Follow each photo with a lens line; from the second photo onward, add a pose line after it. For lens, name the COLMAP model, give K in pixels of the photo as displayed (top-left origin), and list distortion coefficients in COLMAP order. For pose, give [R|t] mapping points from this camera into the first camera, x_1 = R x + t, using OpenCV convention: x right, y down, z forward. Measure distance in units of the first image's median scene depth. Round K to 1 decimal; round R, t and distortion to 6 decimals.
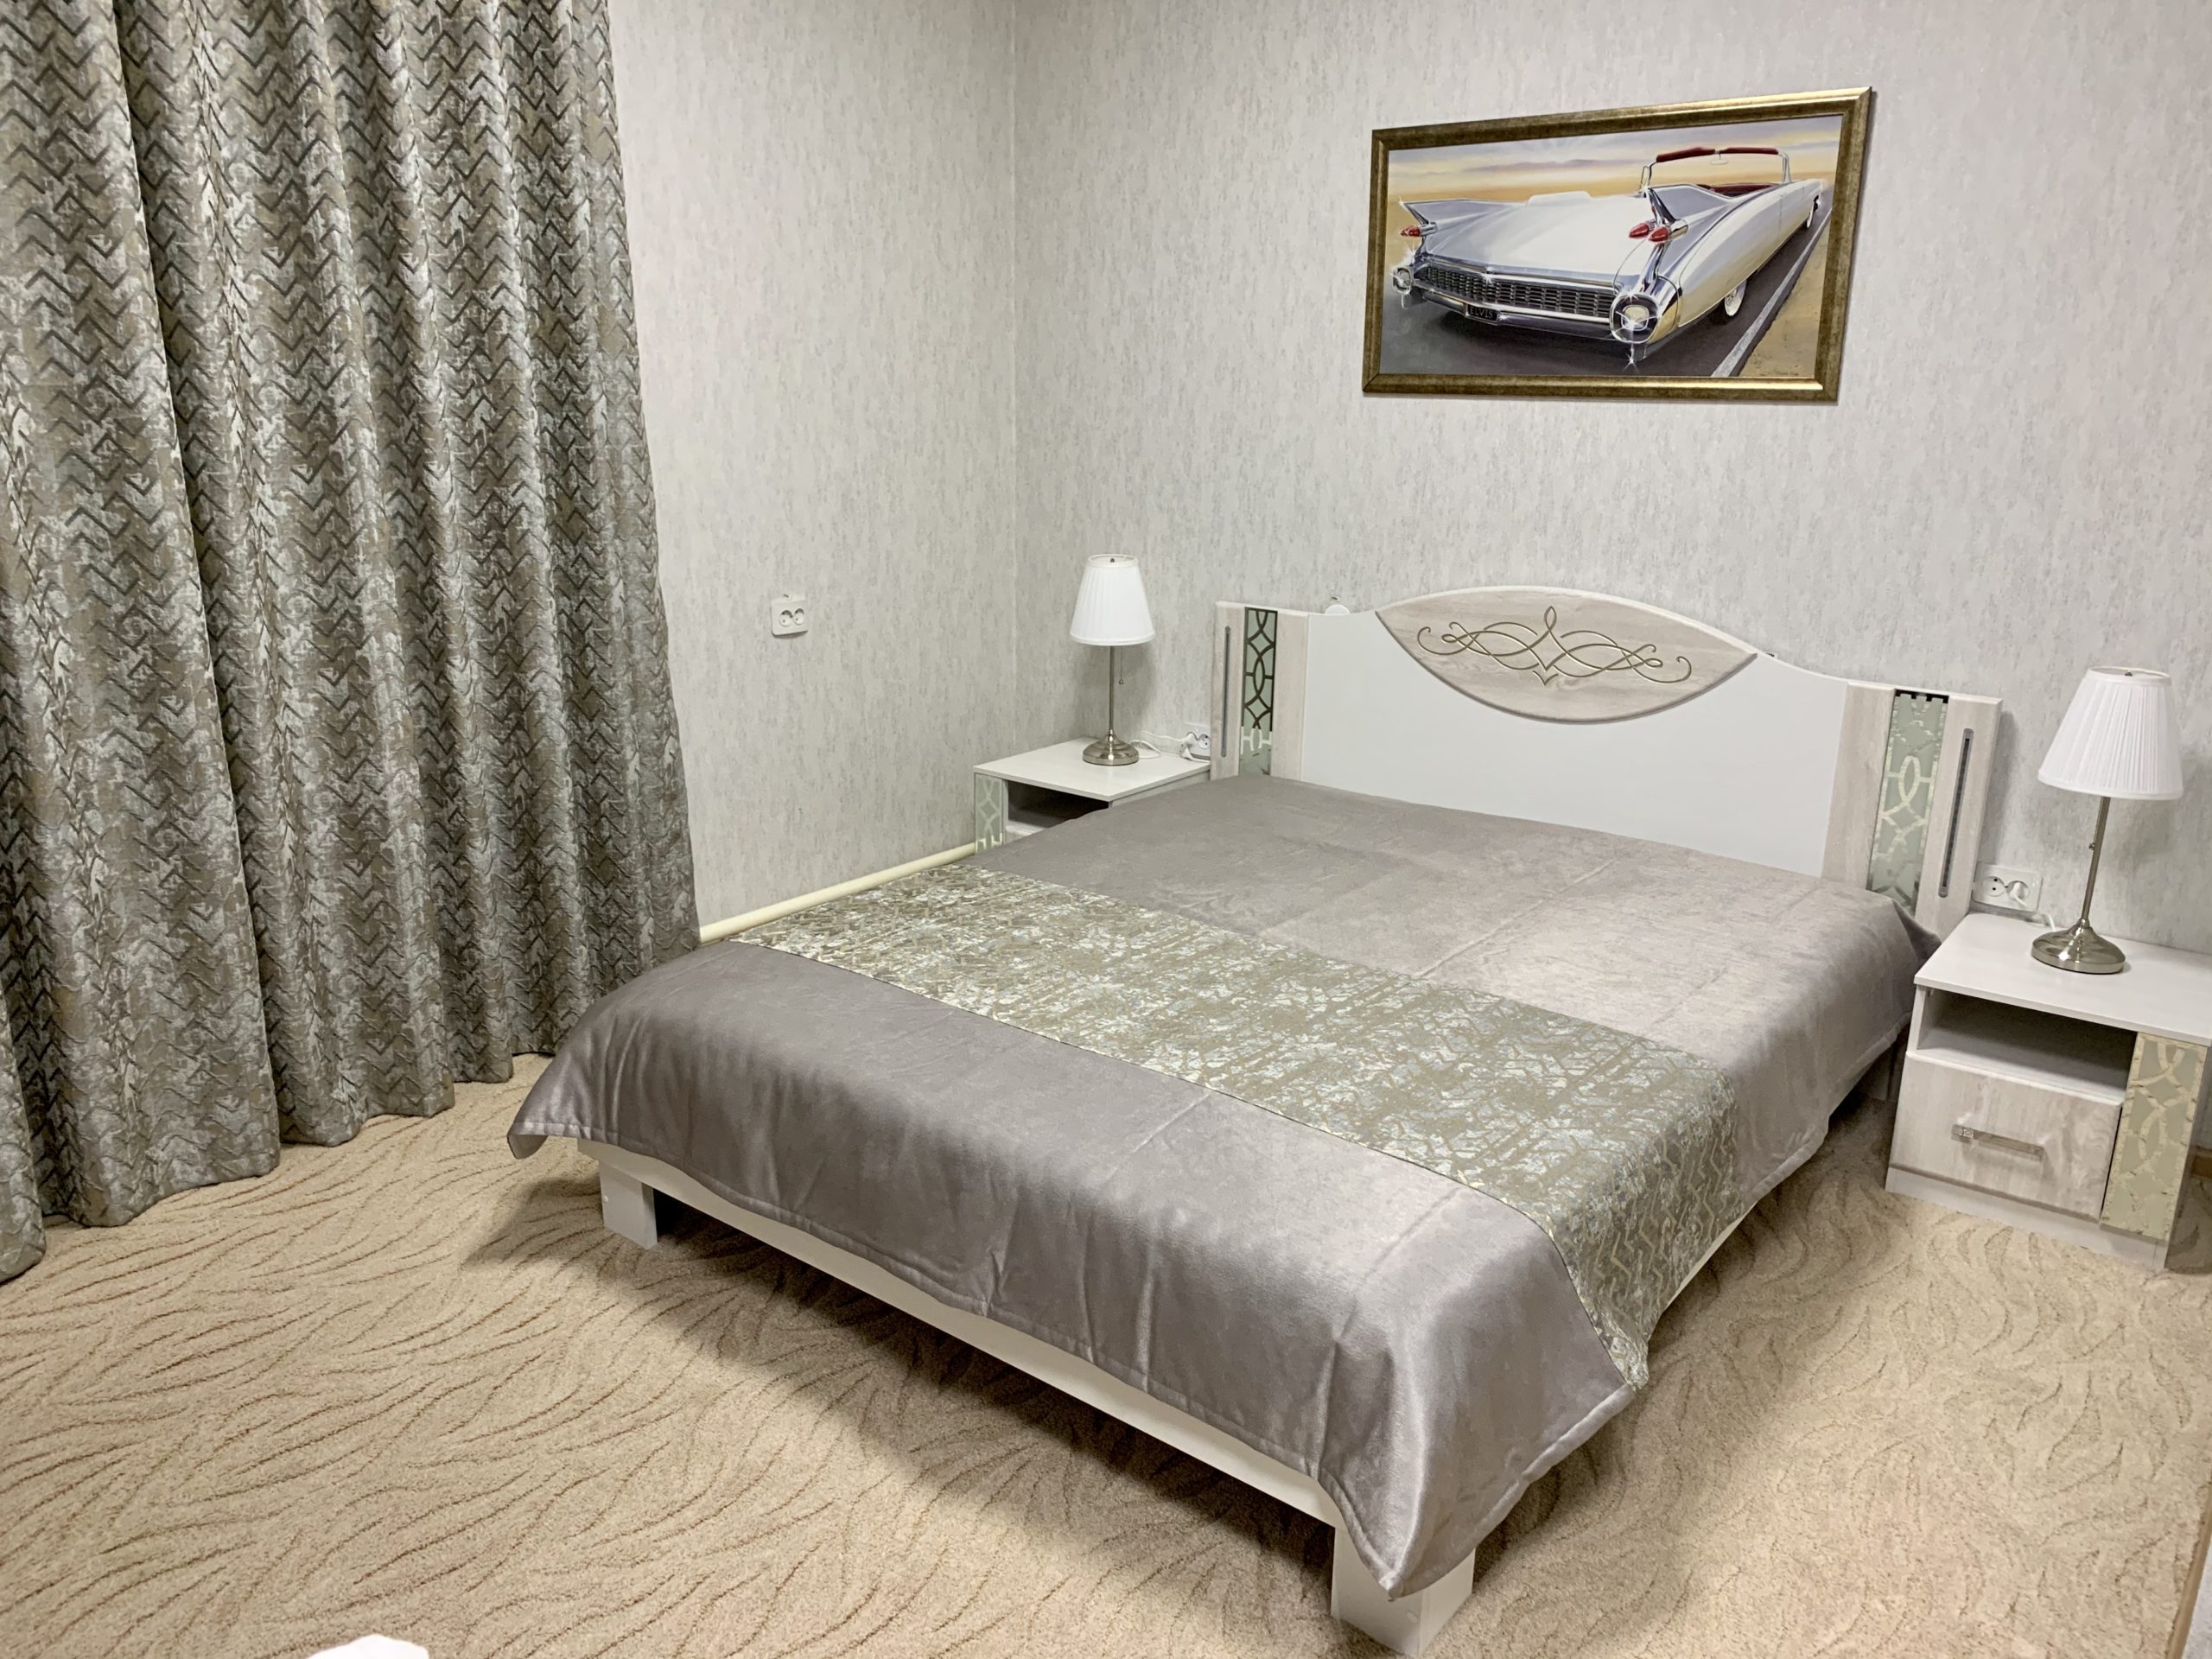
lens RADIAL K [[1648.7, 0, 1107.3], [0, 1648.7, 889.7], [0, 0, 1]] dist [0.001578, -0.037288]
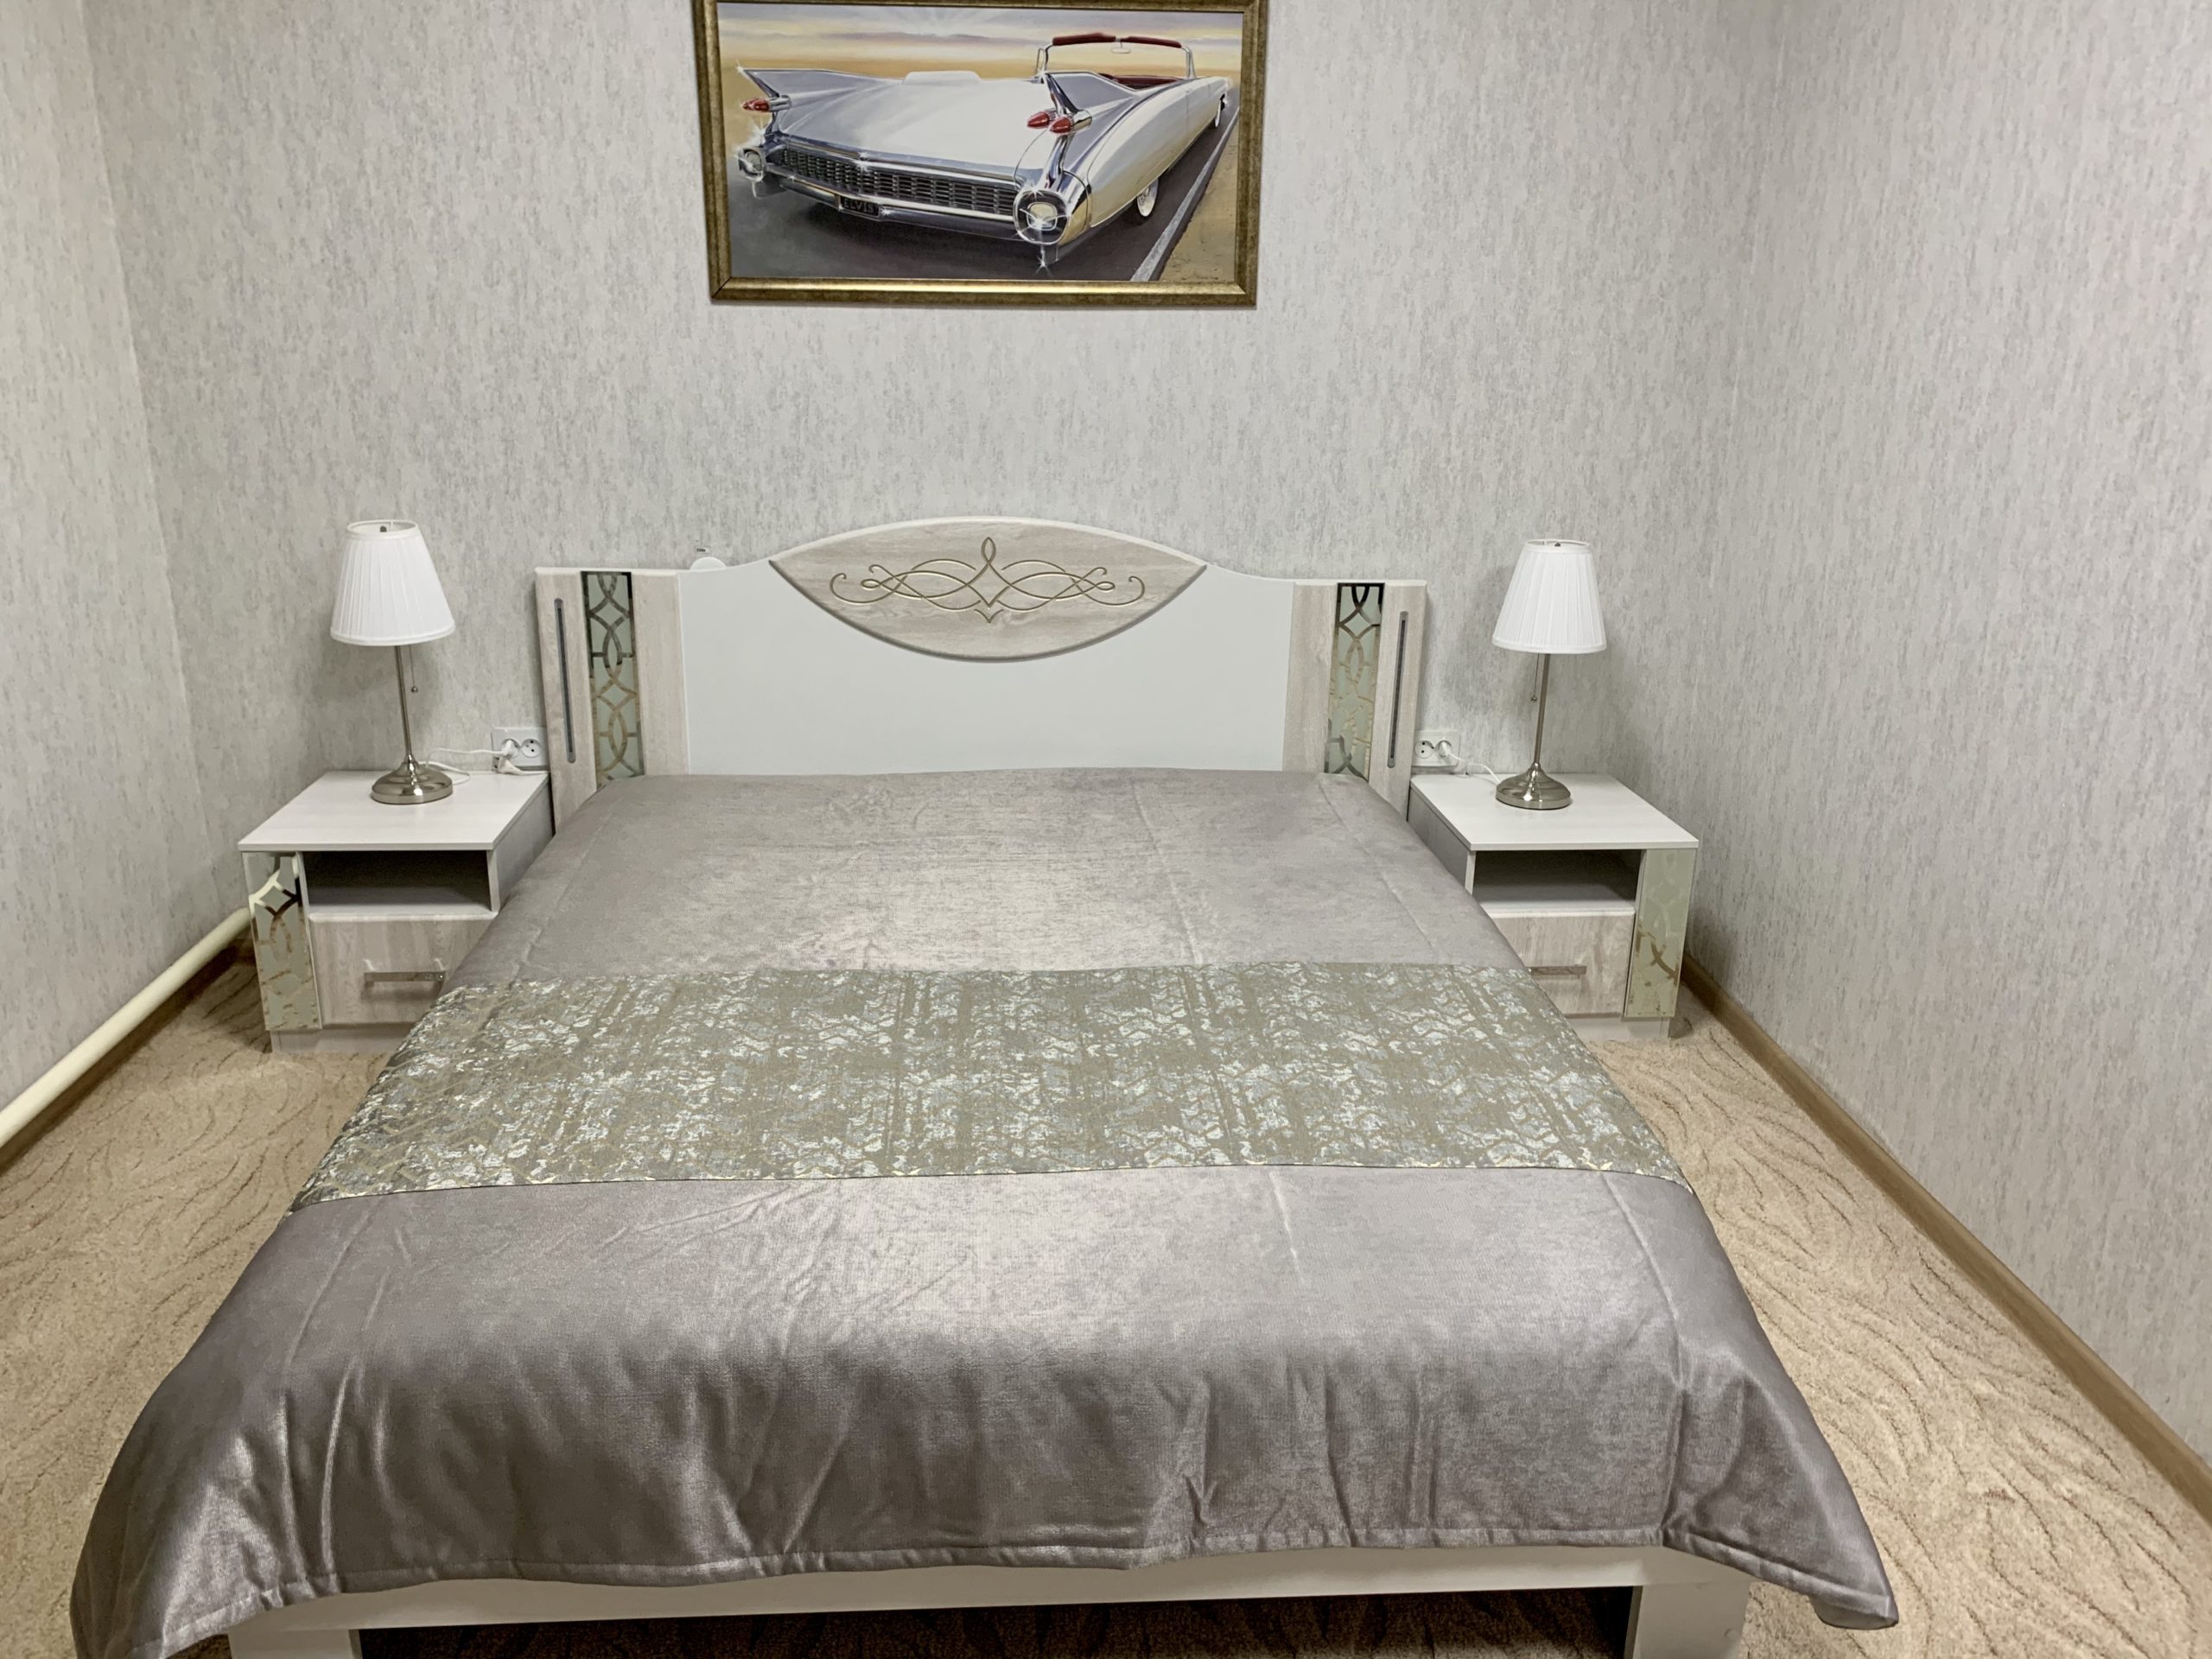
lens RADIAL K [[1672.5, 0, 1053.0], [0, 1672.5, 840.4], [0, 0, 1]] dist [0.147650, -0.371482]
pose [[0.727132, -0.216003, 0.651630, -0.379795], [0.198280, 0.974836, 0.101885, -0.103358], [-0.657239, 0.055122, 0.751663, 0.305546]]
